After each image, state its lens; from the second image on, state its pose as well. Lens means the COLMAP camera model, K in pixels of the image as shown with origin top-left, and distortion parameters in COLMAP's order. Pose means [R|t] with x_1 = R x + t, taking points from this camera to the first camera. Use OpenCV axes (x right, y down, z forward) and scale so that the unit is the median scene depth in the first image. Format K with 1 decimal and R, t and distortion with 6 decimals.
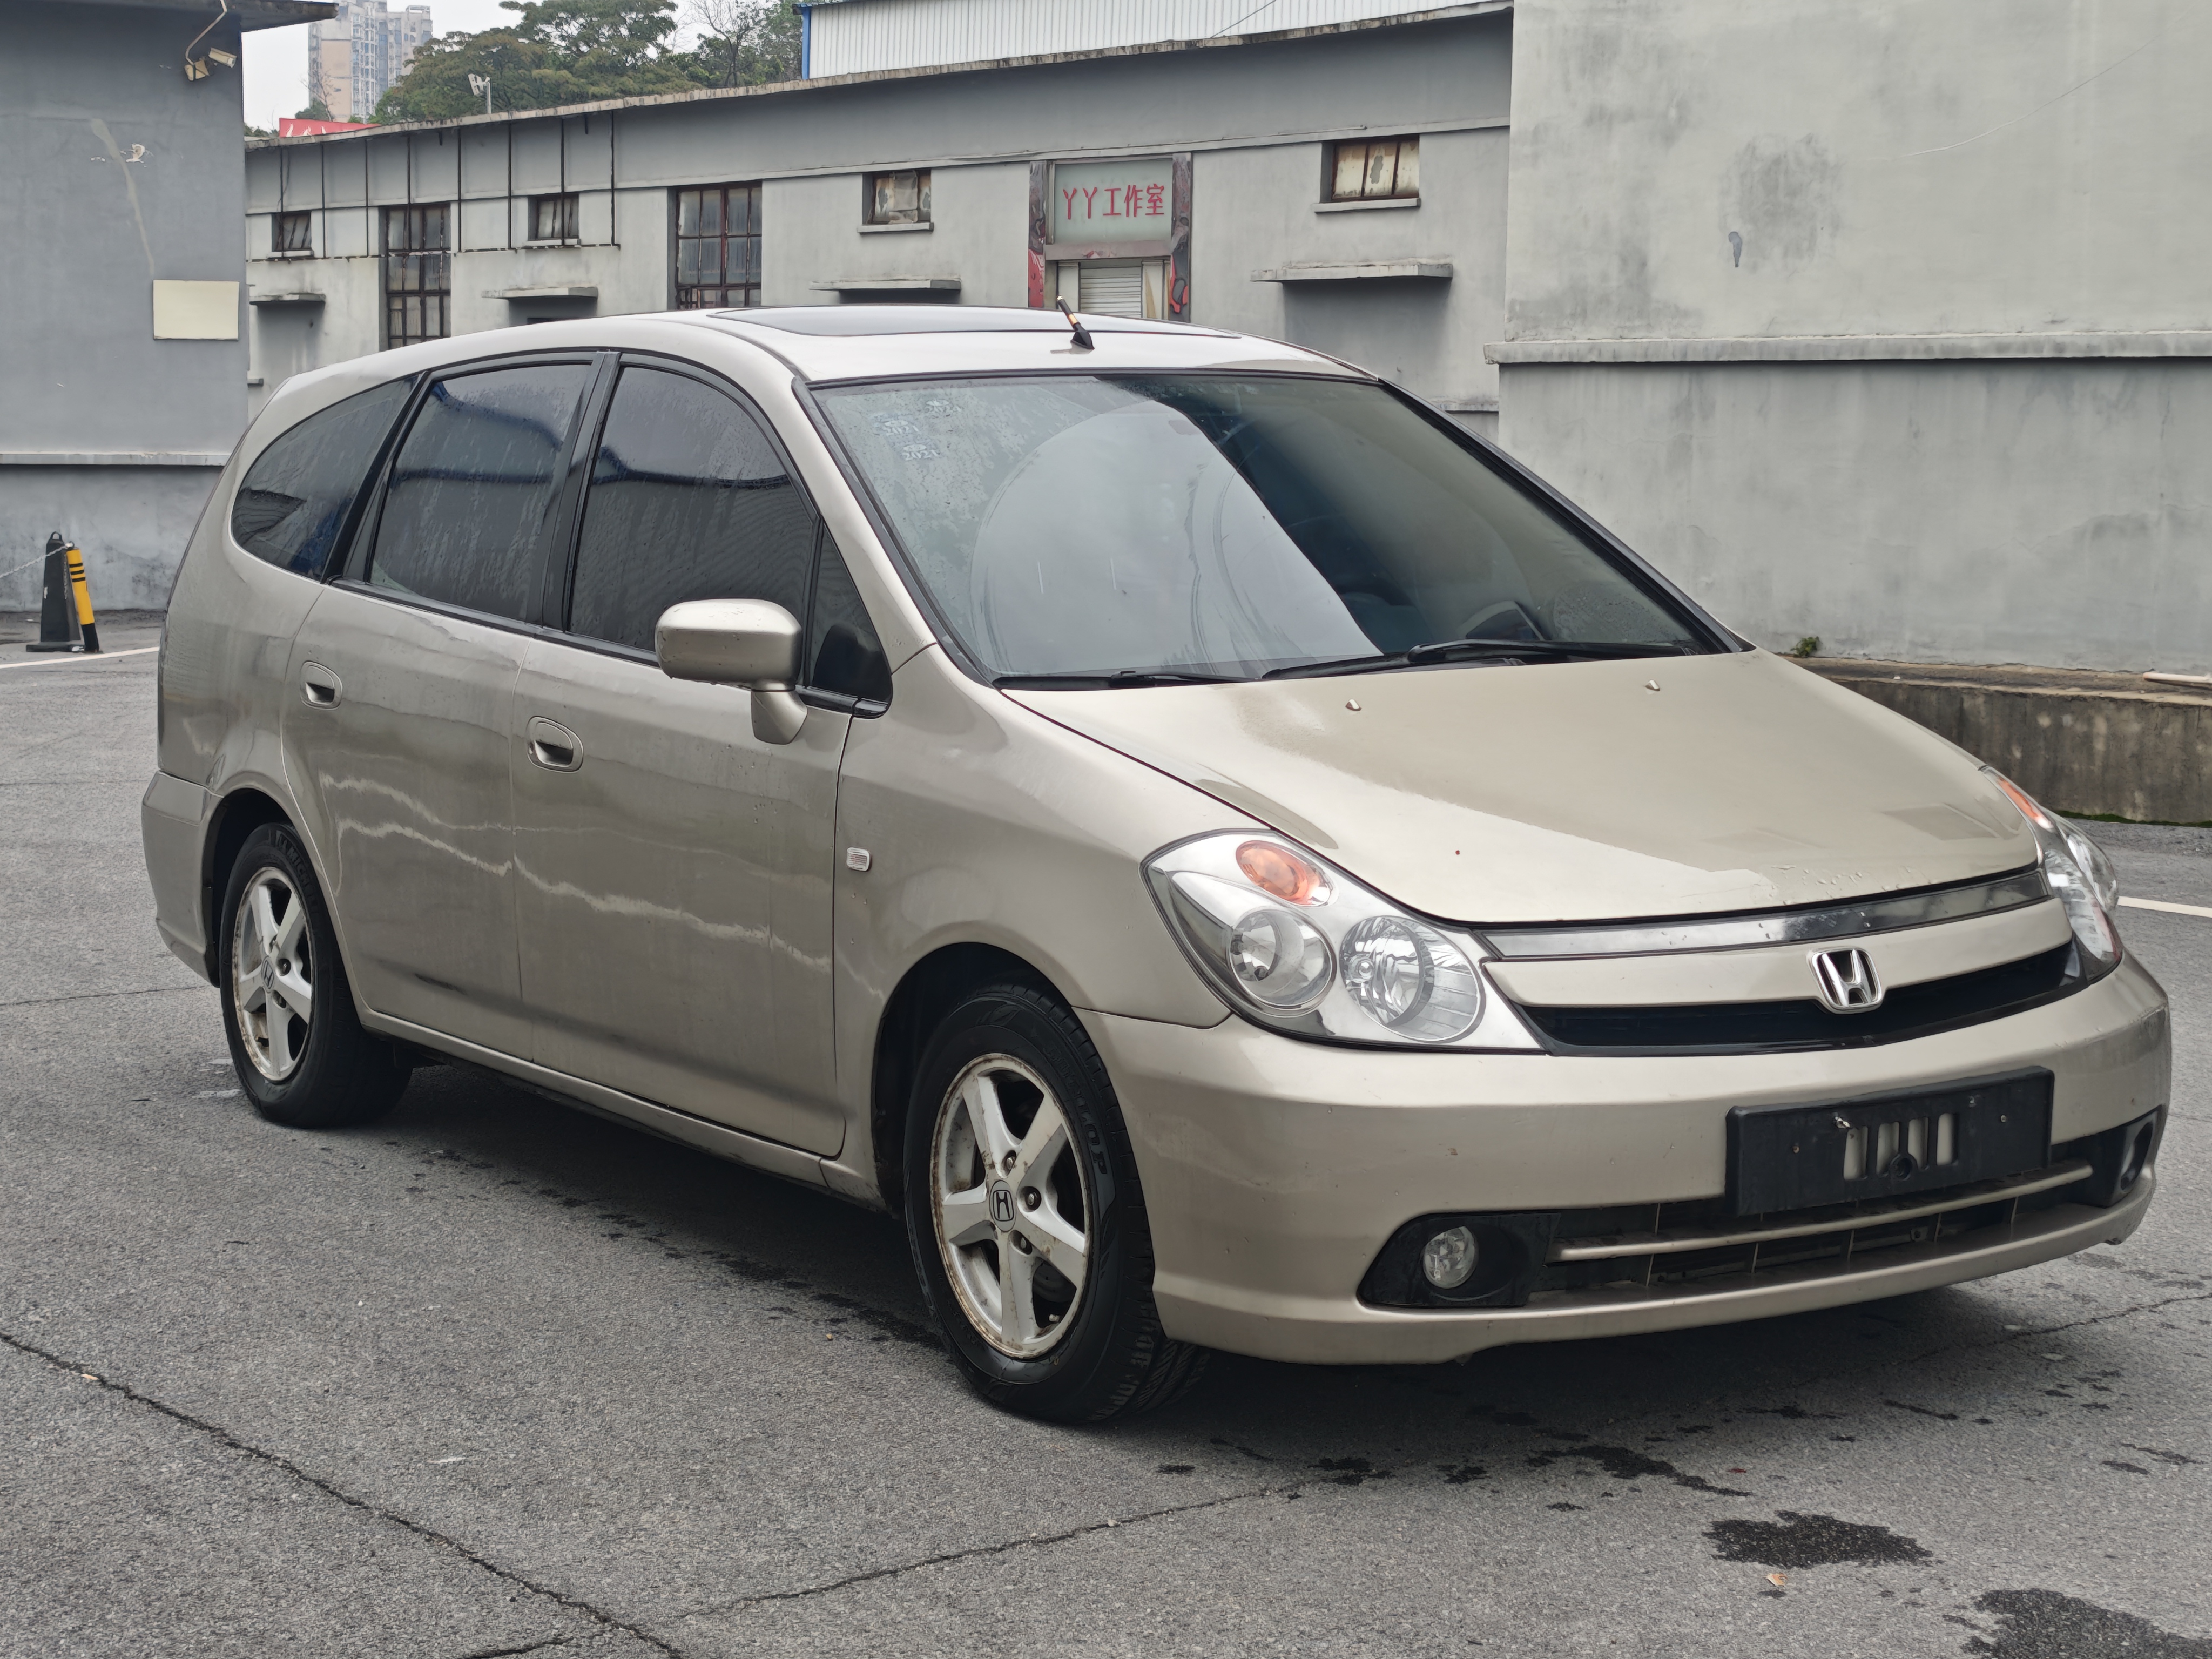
lens RADIAL K [[3926.0, 0, 1105.3], [0, 3926.0, 891.0], [0, 0, 1]] dist [0.229067, -1.037981]
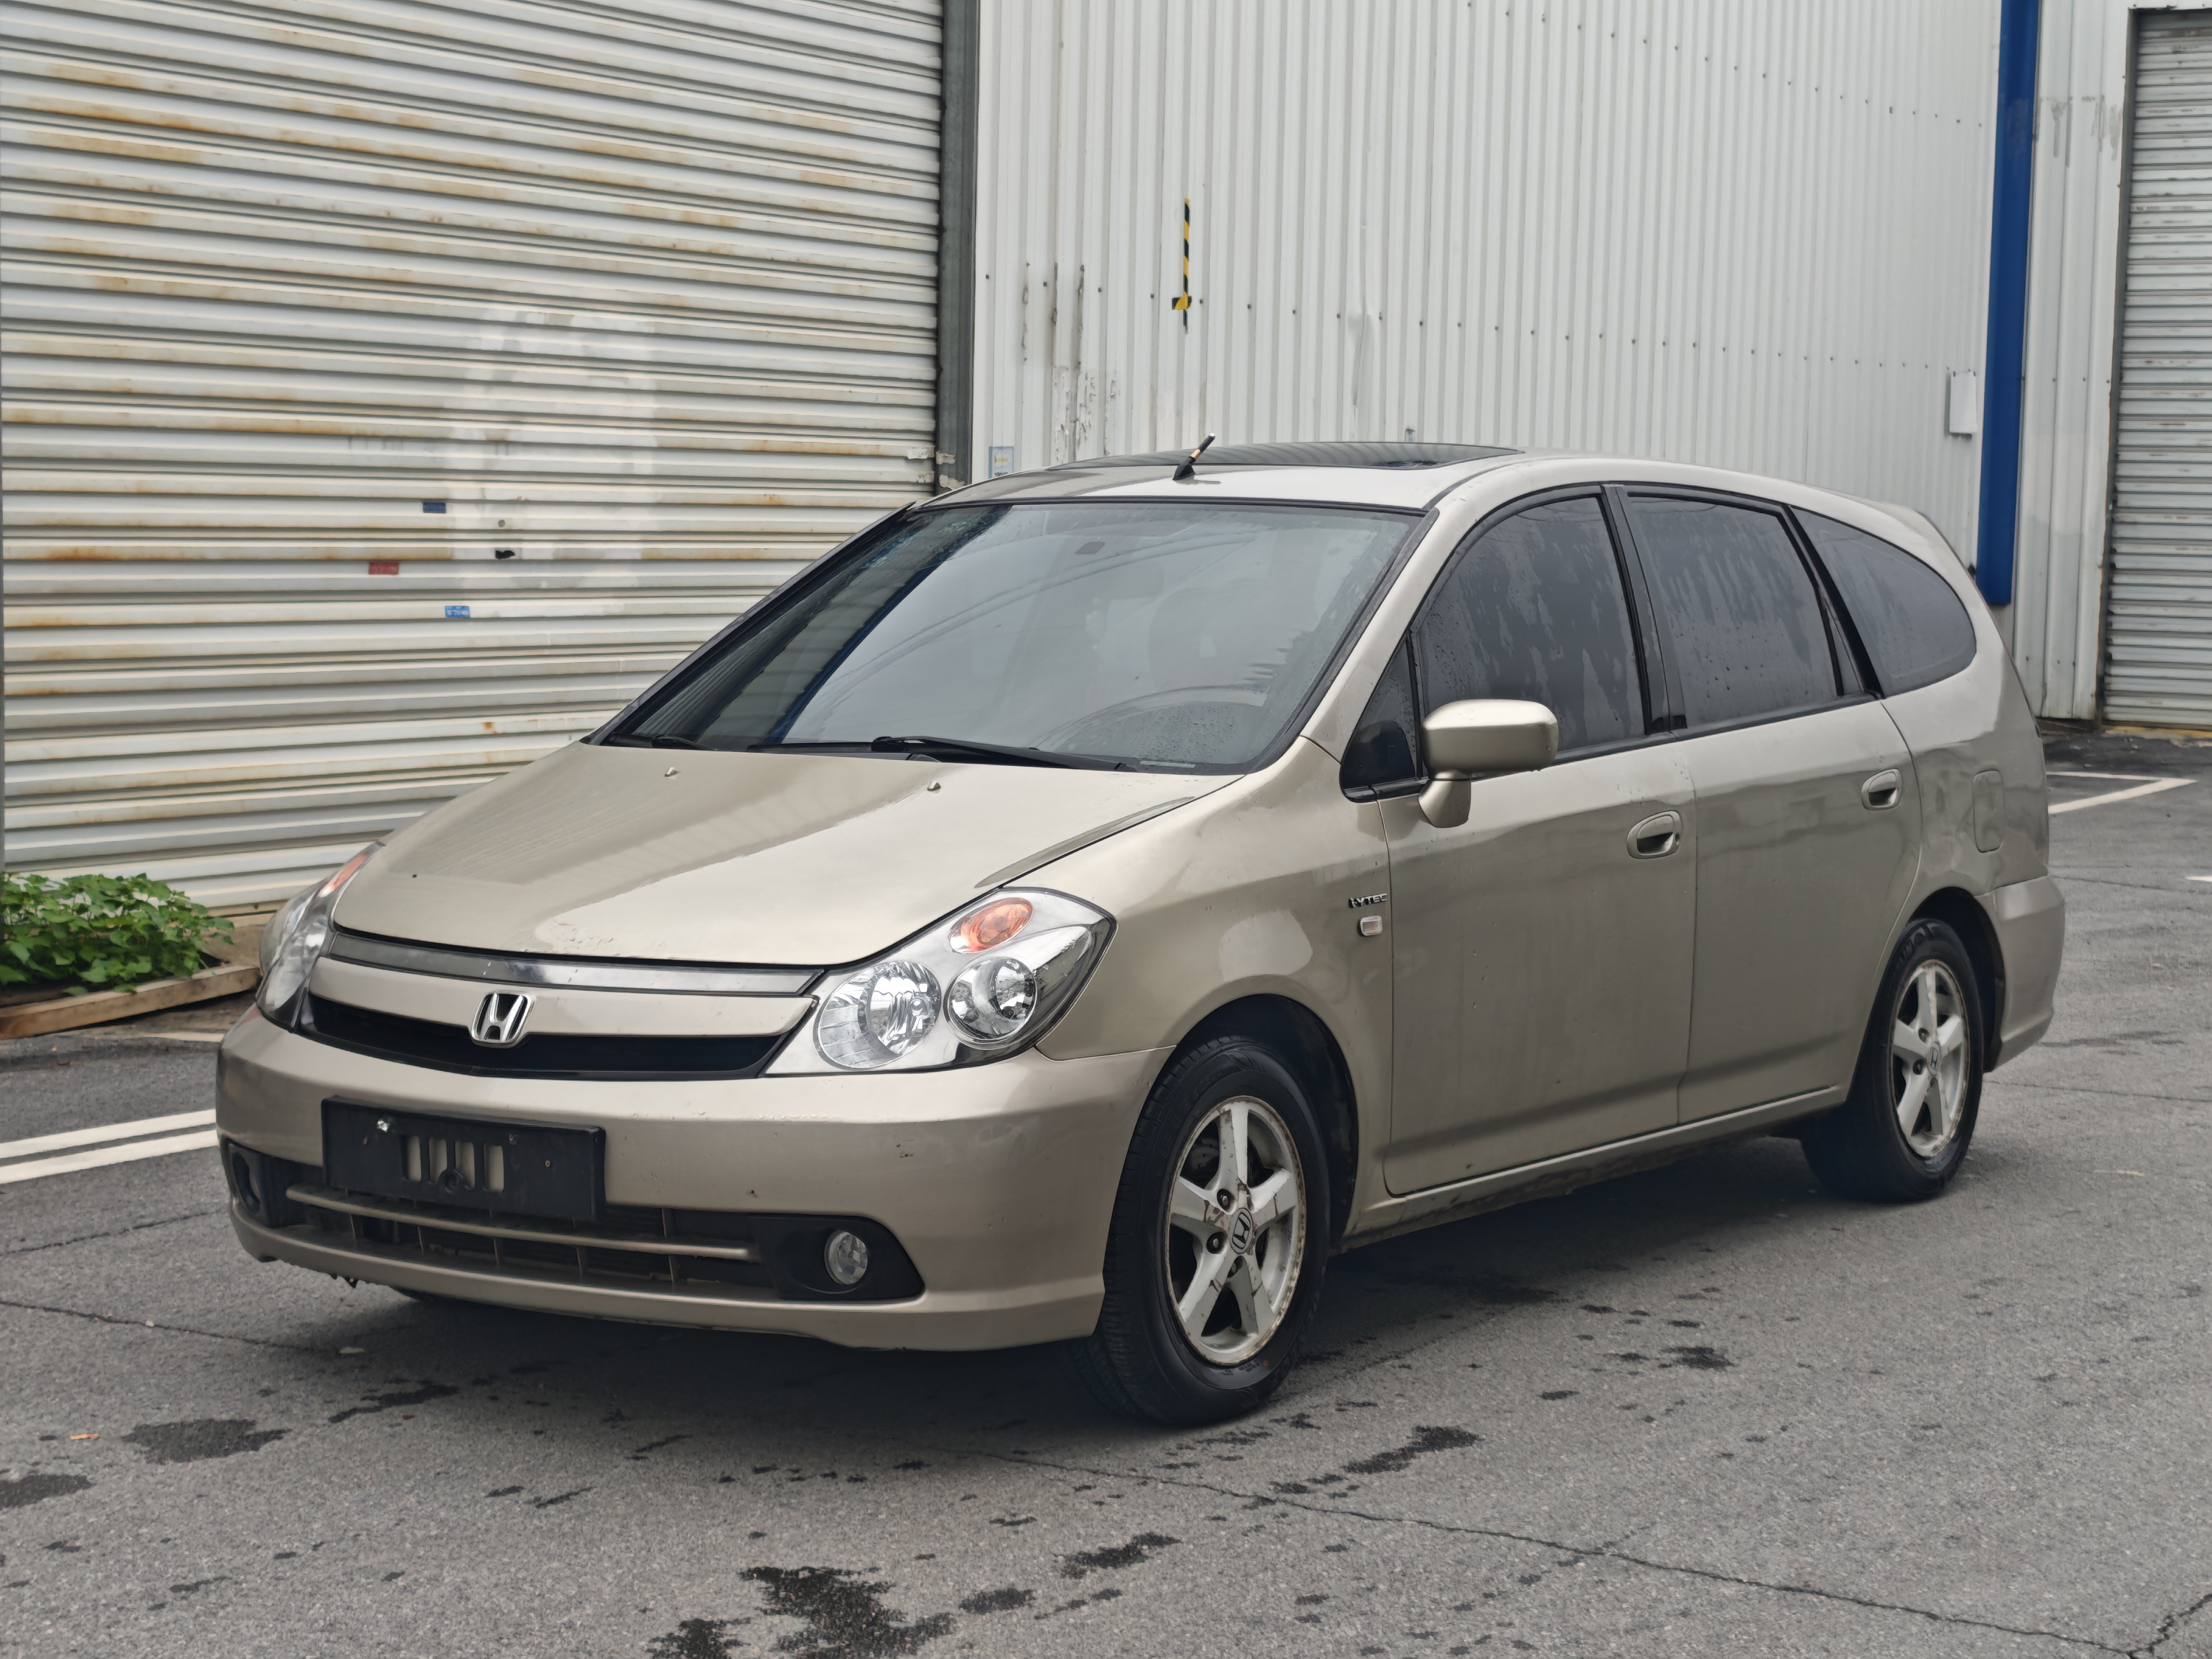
lens RADIAL K [[3917.5, 0, 1106.0], [0, 3917.5, 829.5], [0, 0, 1]] dist [0.214486, -0.813877]
pose [[0.390710, 0.078528, -0.917158, 1.257559], [-0.131531, 0.990893, 0.028809, -0.084853], [0.911068, 0.109379, 0.397481, 0.682364]]
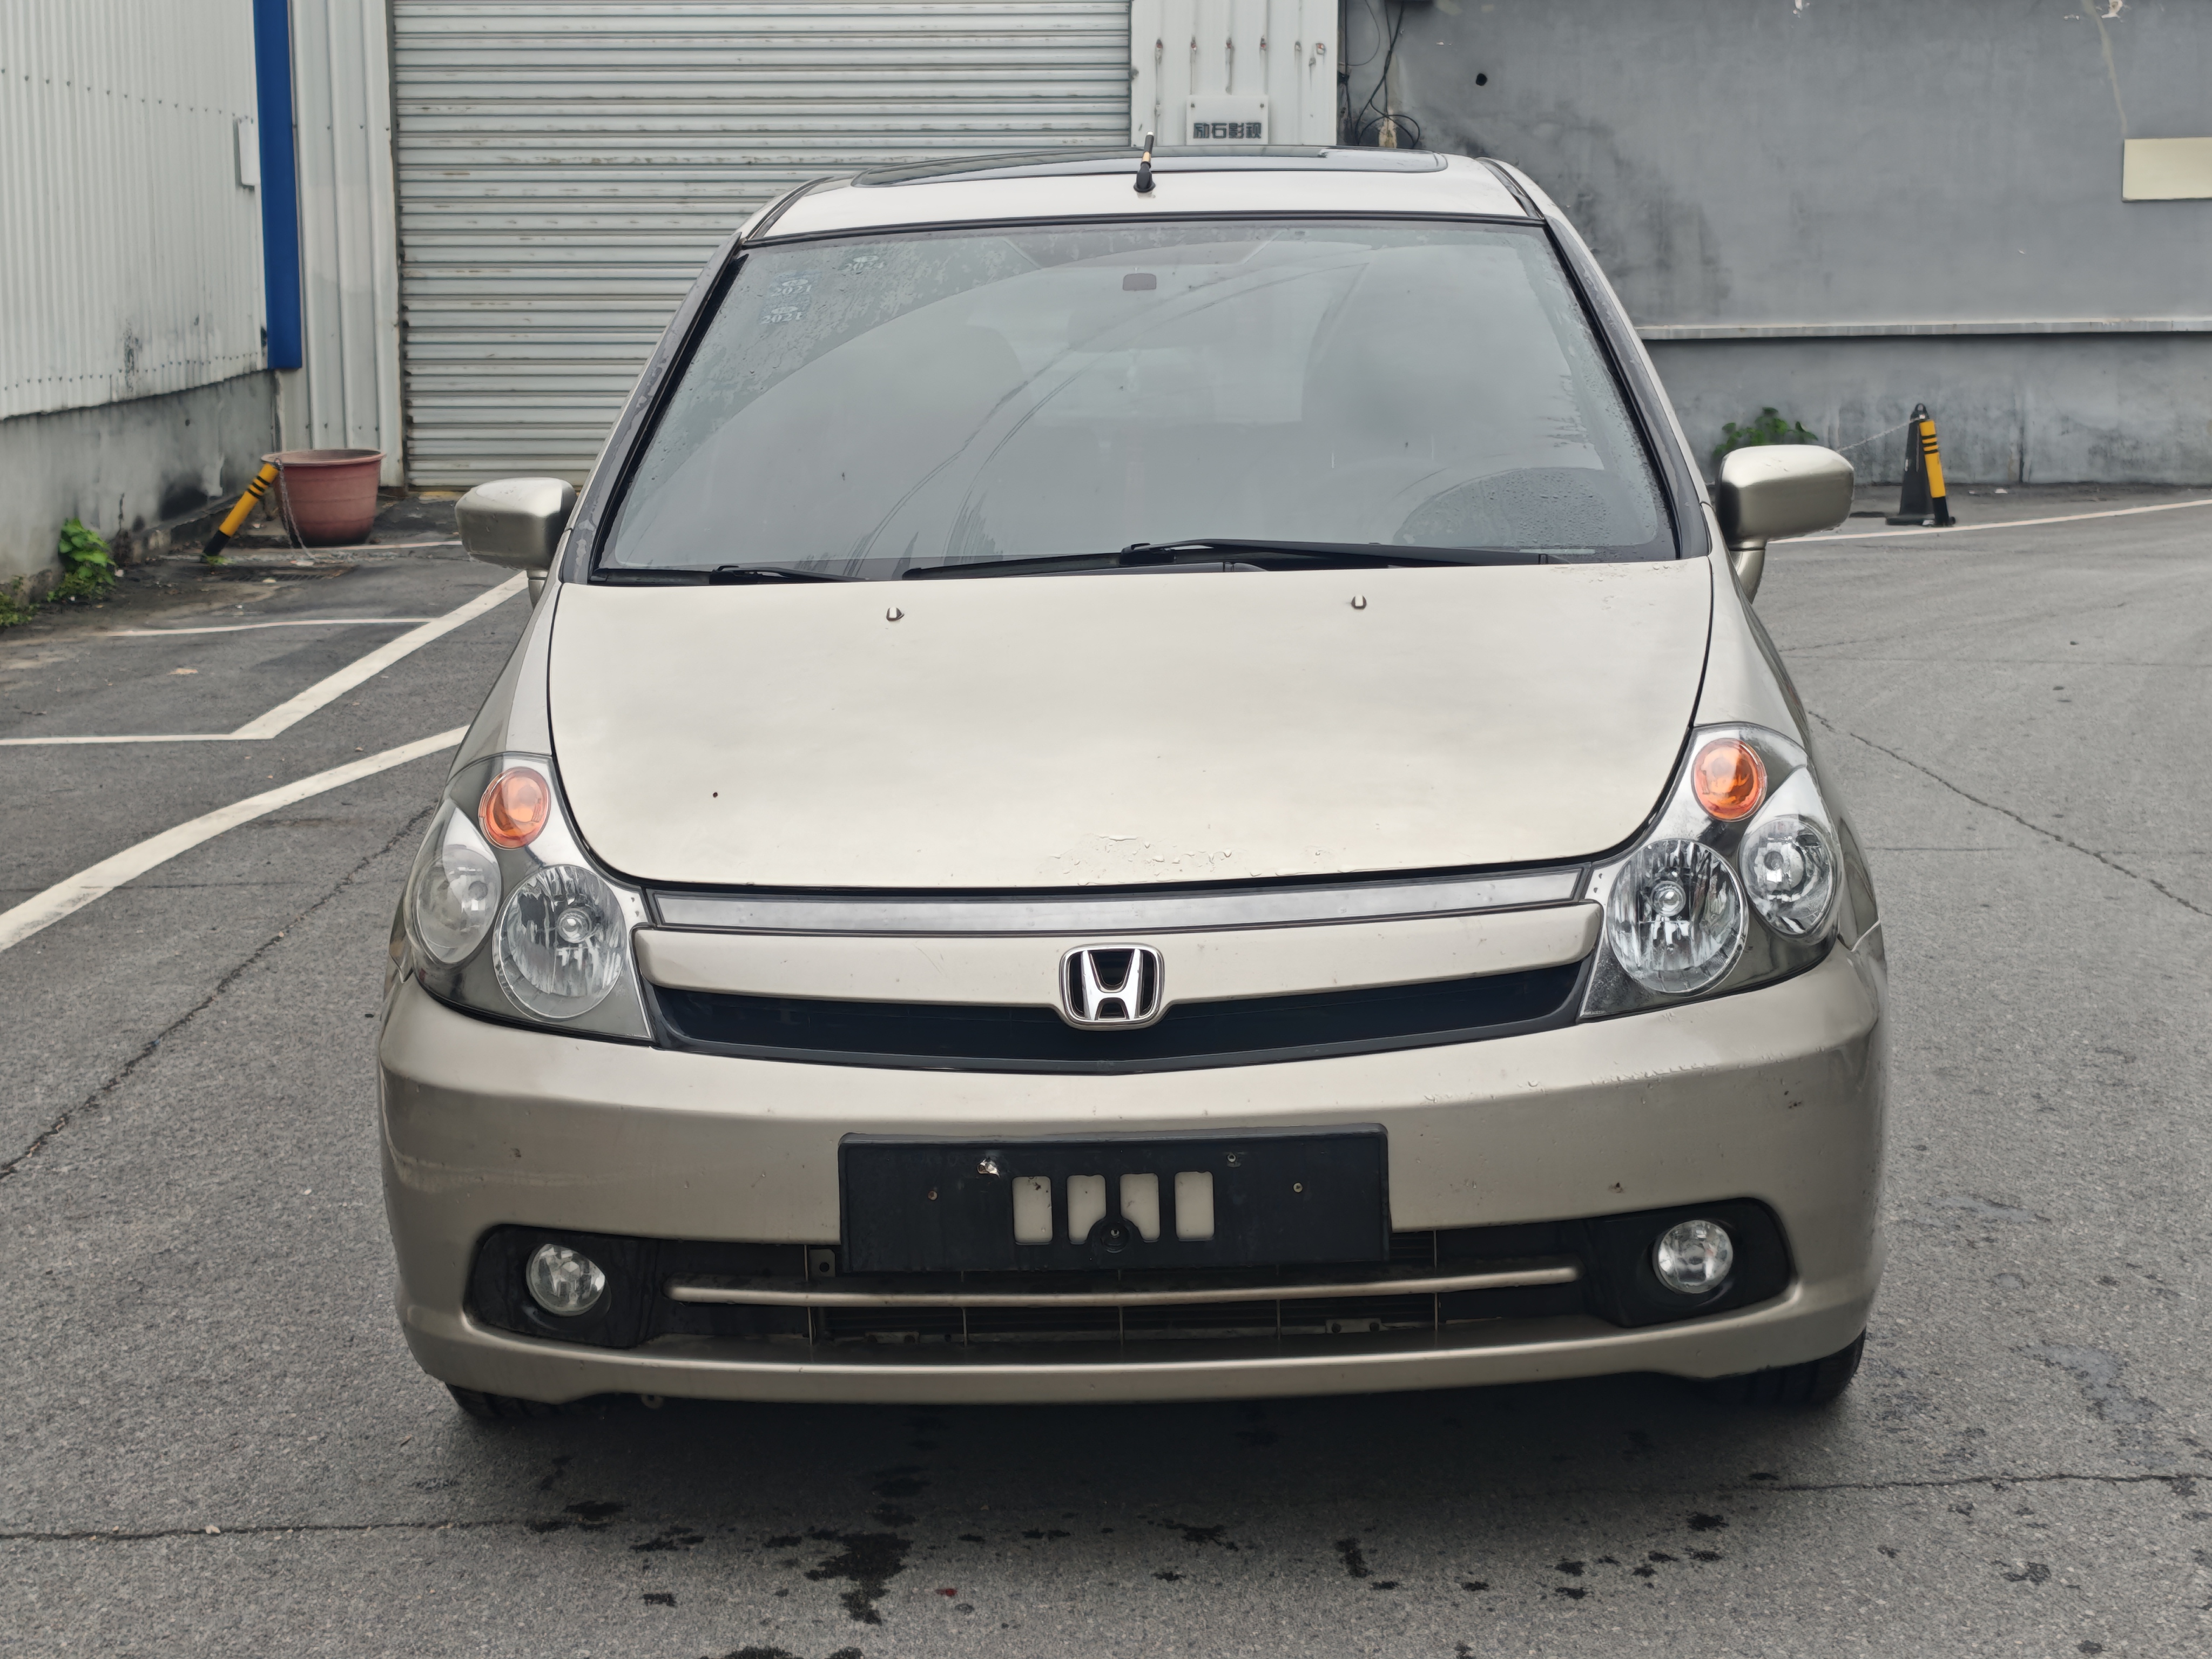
lens RADIAL K [[3917.5, 0, 1106.0], [0, 3917.5, 829.5], [0, 0, 1]] dist [0.214486, -0.813877]
pose [[0.818248, 0.062183, -0.571492, 0.607968], [-0.052184, 0.998063, 0.033882, -0.033418], [0.572492, 0.002099, 0.819908, 0.357660]]
